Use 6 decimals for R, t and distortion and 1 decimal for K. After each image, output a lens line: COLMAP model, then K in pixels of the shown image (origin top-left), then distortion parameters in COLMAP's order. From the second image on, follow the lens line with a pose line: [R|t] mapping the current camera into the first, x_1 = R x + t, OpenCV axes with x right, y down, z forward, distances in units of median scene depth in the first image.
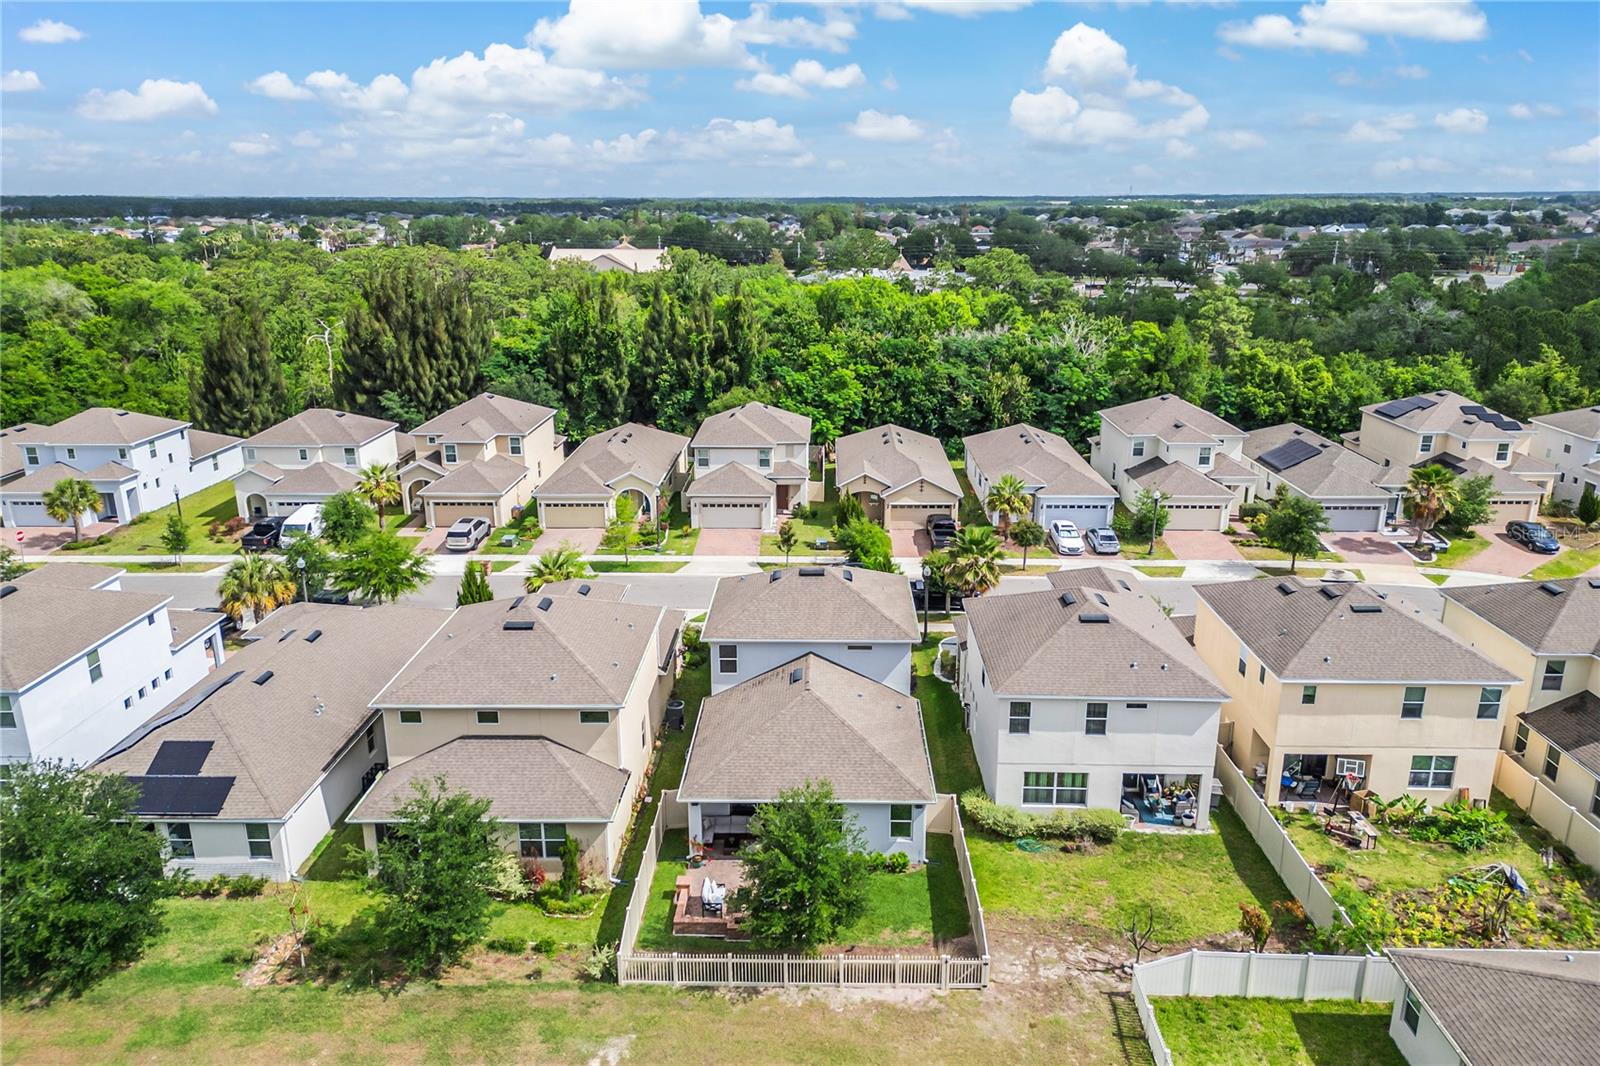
lens RADIAL K [[1109.4, 0, 813.6], [0, 1109.4, 539.3], [0, 0, 1]] dist [0.071320, -0.068011]
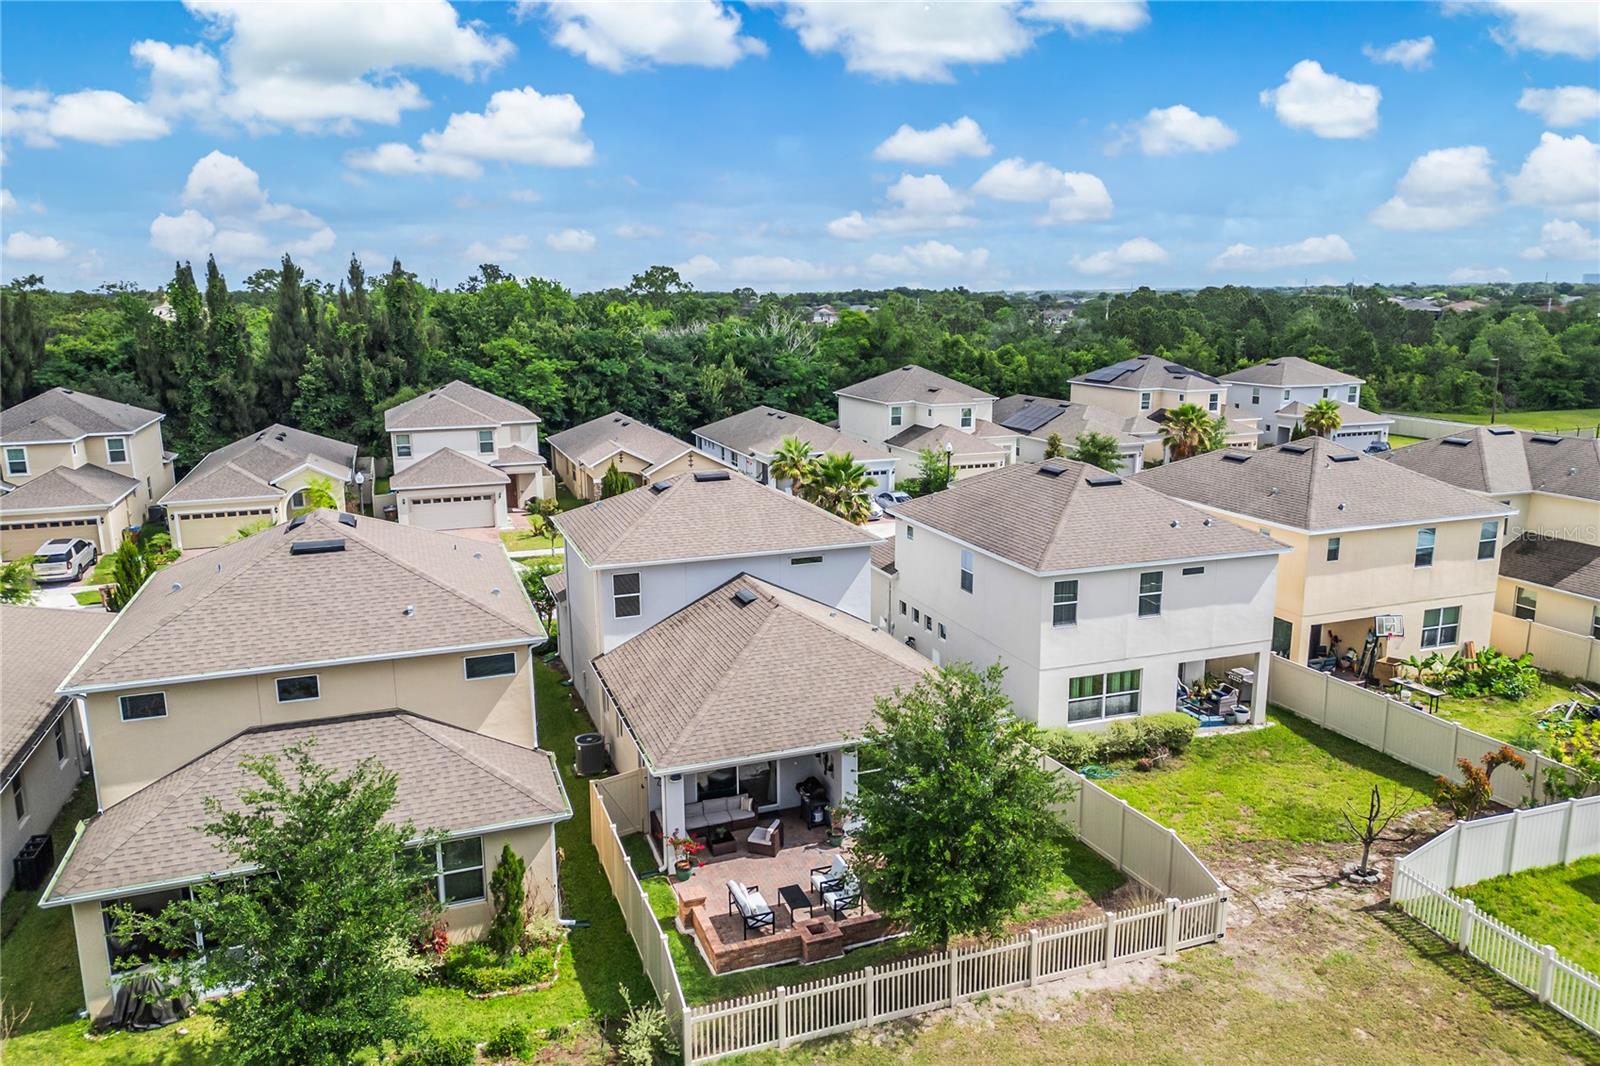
lens RADIAL K [[1109.4, 0, 807.6], [0, 1109.4, 543.9], [0, 0, 1]] dist [0.071320, -0.068011]
pose [[0.932134, -0.083847, 0.352272, -0.132172], [0.110847, 0.992193, -0.057147, 0.079804], [-0.344730, 0.092317, 0.934151, 0.195830]]
